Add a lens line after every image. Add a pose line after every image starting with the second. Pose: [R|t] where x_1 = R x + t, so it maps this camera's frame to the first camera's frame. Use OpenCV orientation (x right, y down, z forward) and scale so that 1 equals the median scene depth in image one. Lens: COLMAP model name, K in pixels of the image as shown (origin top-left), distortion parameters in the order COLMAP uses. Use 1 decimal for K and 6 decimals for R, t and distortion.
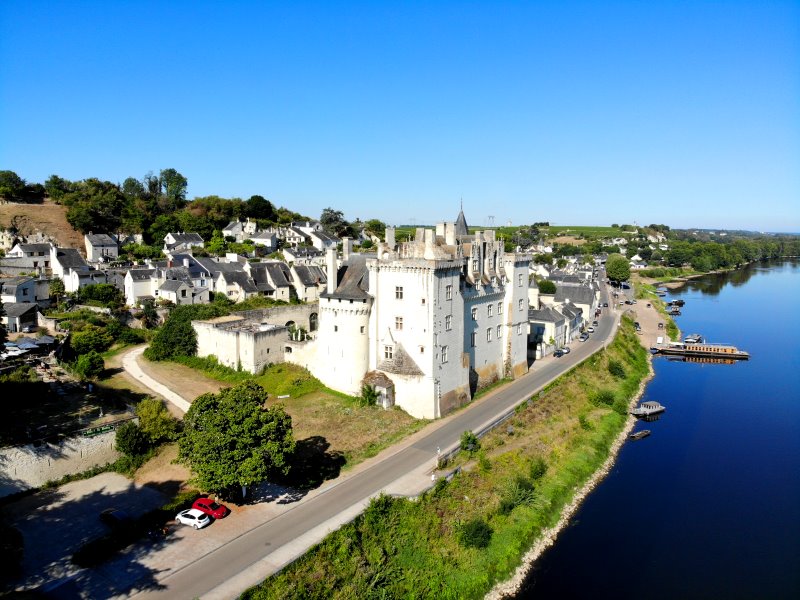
lens RADIAL K [[565.0, 0, 384.8], [0, 565.0, 298.5], [0, 0, 1]] dist [0.077191, -0.208482]
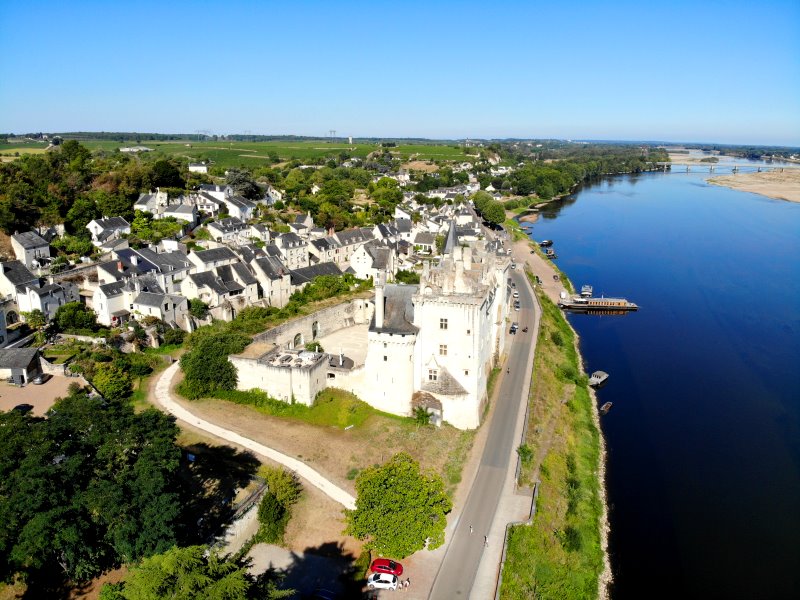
lens RADIAL K [[565.0, 0, 384.8], [0, 565.0, 298.5], [0, 0, 1]] dist [0.077191, -0.208482]
pose [[0.961577, -0.076294, 0.263721, -0.254536], [0.037551, 0.988132, 0.148947, -0.155523], [-0.271955, -0.133321, 0.953030, -0.018659]]
